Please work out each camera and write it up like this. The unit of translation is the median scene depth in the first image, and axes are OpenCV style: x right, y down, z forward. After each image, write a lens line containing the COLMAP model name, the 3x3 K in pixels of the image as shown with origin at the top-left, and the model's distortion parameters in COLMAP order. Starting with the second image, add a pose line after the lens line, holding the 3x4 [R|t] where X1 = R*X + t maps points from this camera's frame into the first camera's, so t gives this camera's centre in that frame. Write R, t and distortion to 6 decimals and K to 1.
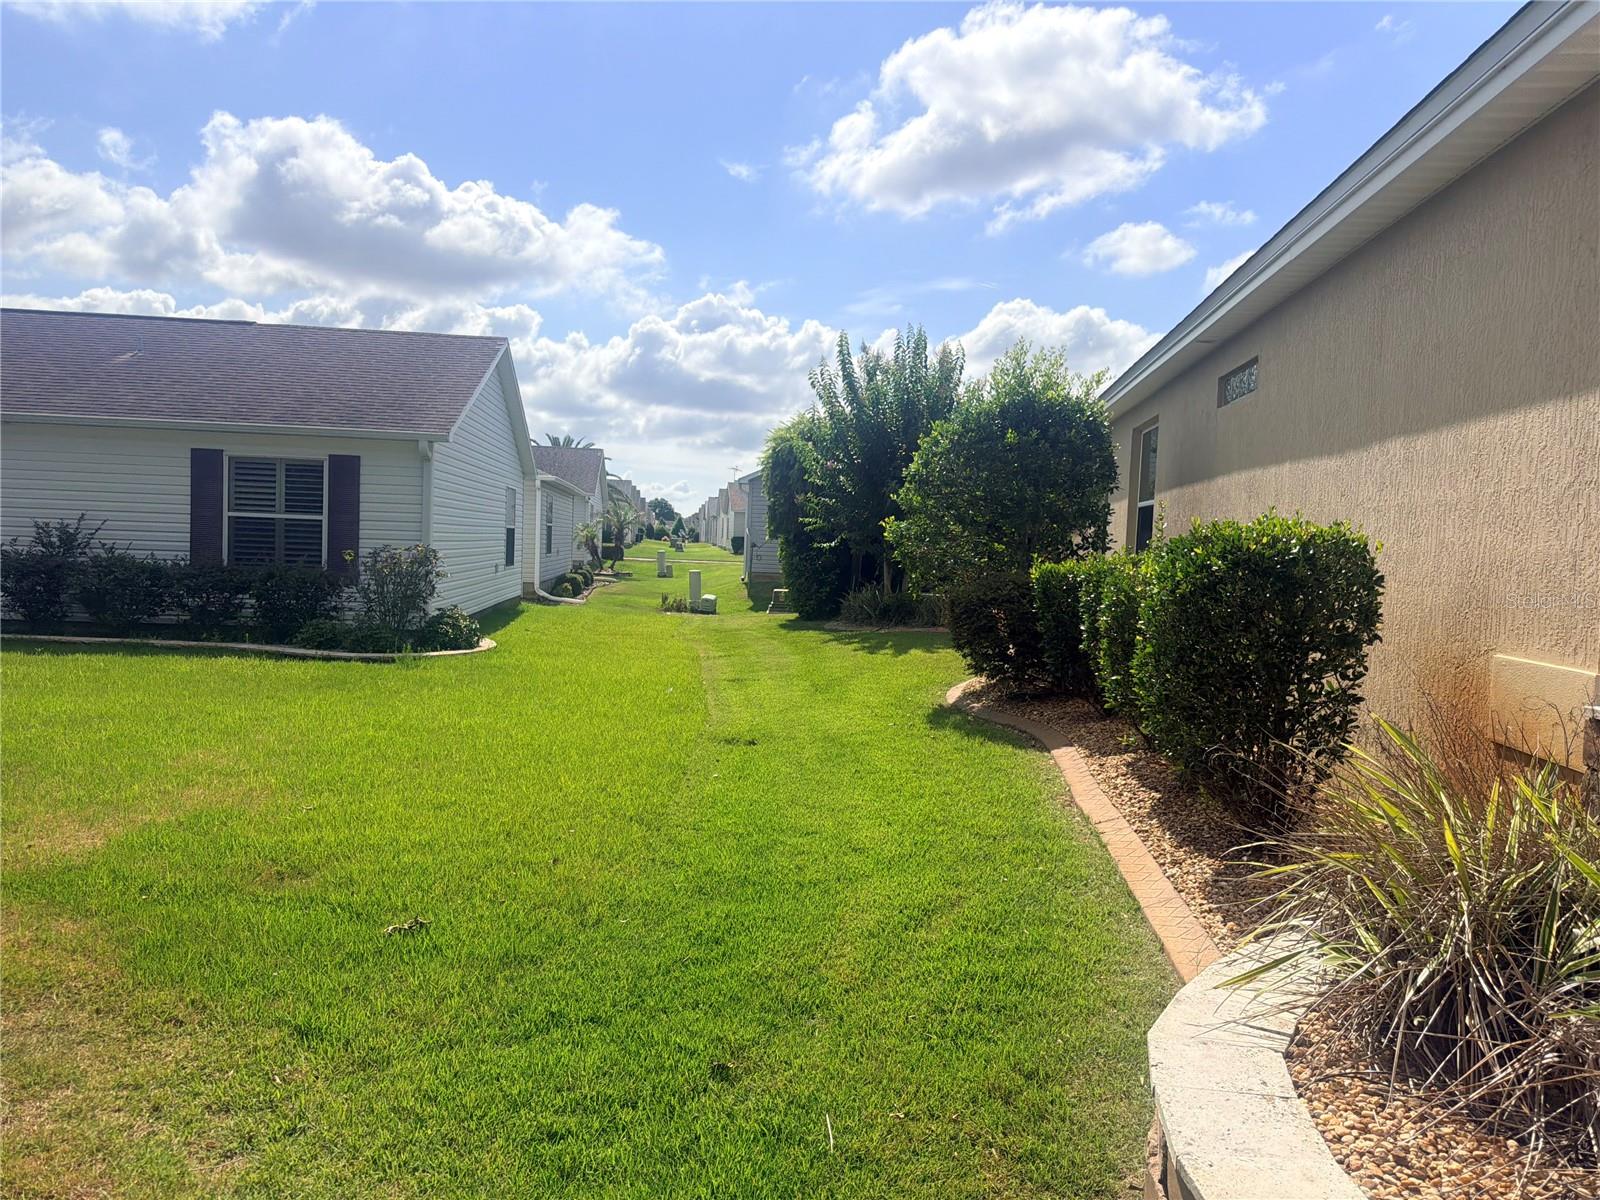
lens RADIAL K [[1126.6, 0, 797.3], [0, 1126.6, 603.4], [0, 0, 1]] dist [0.047539, -0.046682]
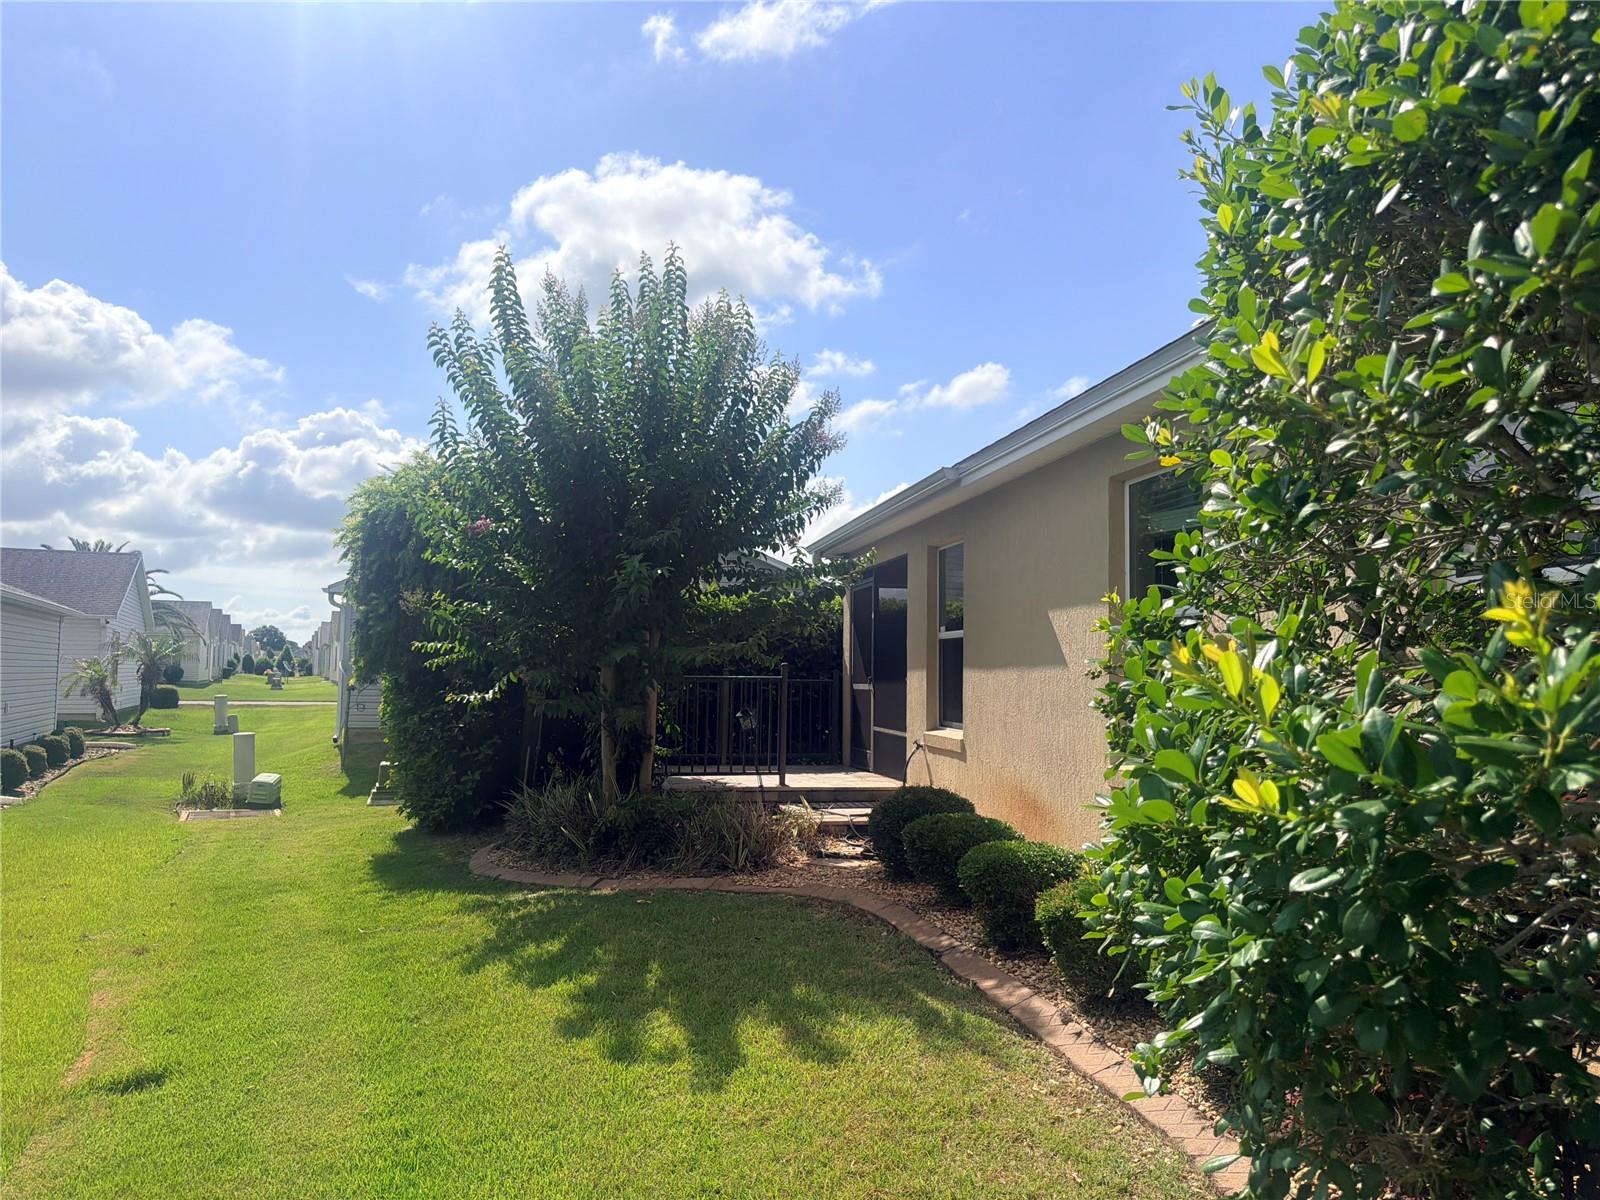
lens RADIAL K [[1126.6, 0, 802.7], [0, 1126.6, 608.4], [0, 0, 1]] dist [0.047539, -0.046682]
pose [[0.950994, -0.008475, 0.309093, 0.006601], [0.040887, 0.994293, -0.098536, -0.024026], [-0.306494, 0.106345, 0.945913, 0.330633]]
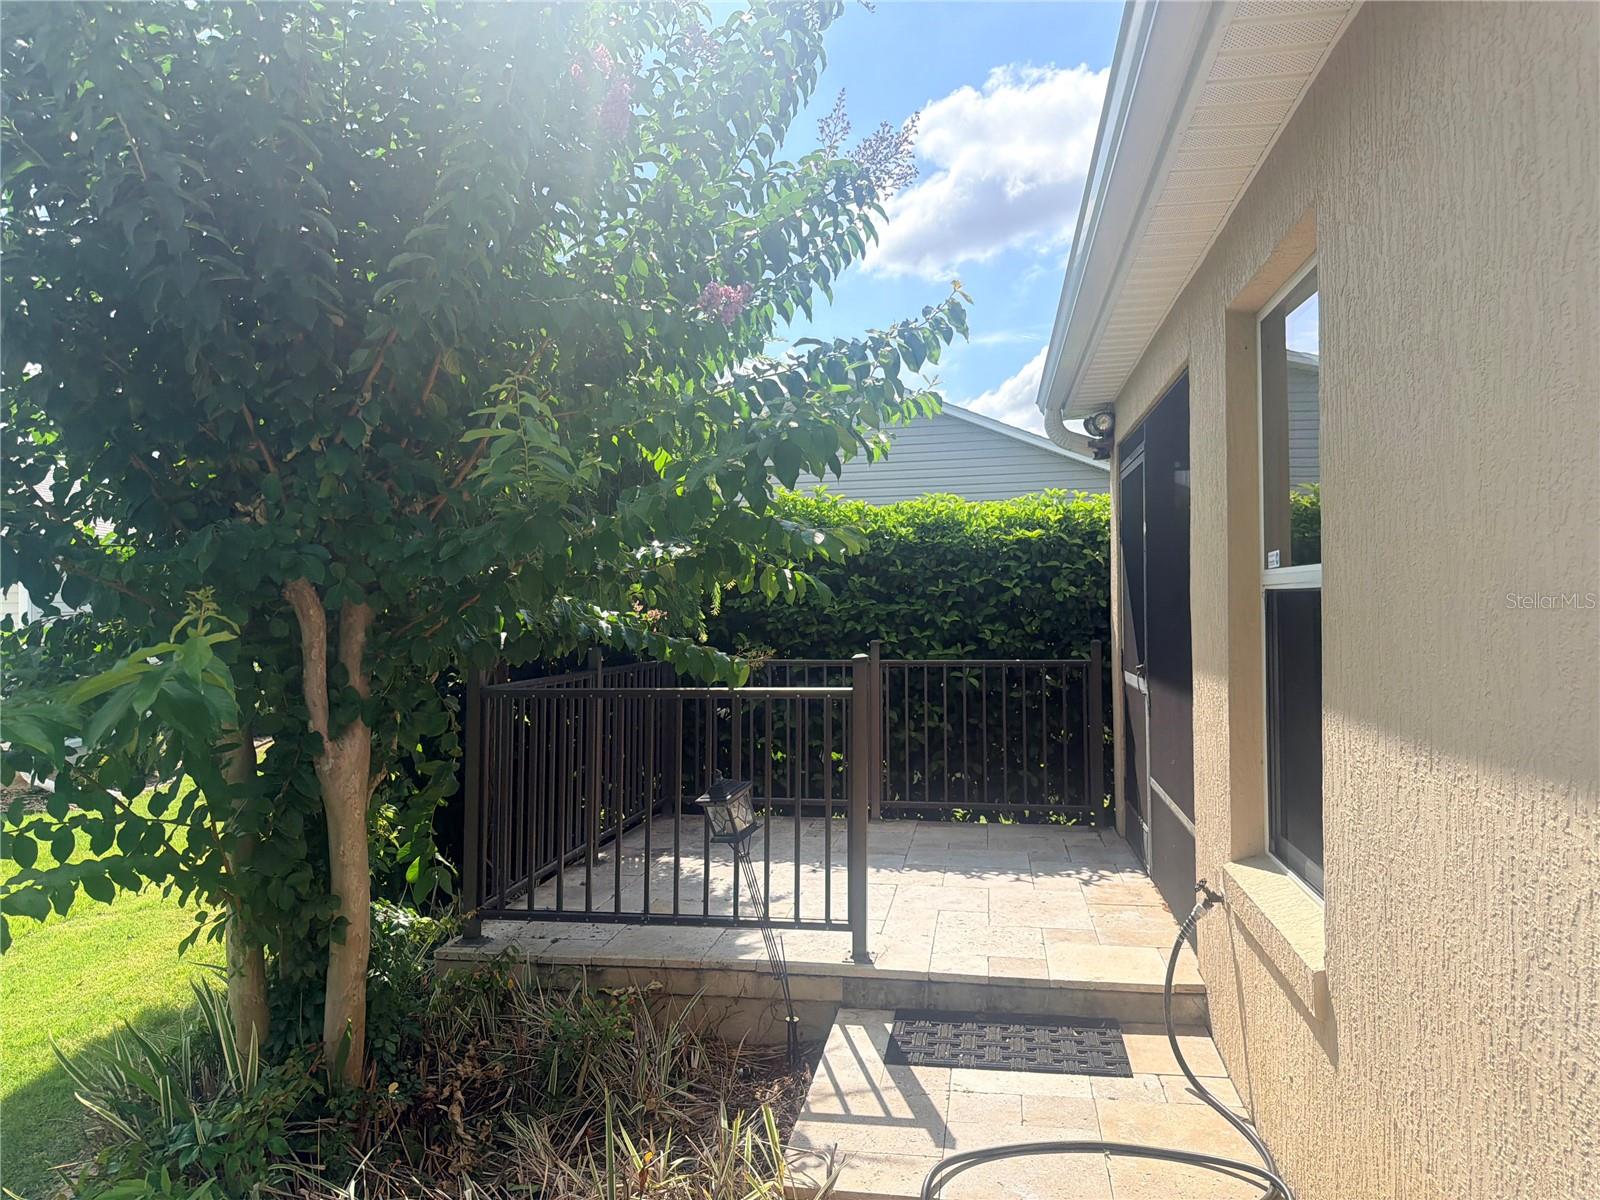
lens RADIAL K [[1126.6, 0, 800.4], [0, 1126.6, 601.6], [0, 0, 1]] dist [0.047539, -0.046682]
pose [[0.997949, -0.046766, -0.043717, 0.111948], [0.044315, 0.997477, -0.055464, -0.041656], [0.046200, 0.053413, 0.997503, 0.530046]]
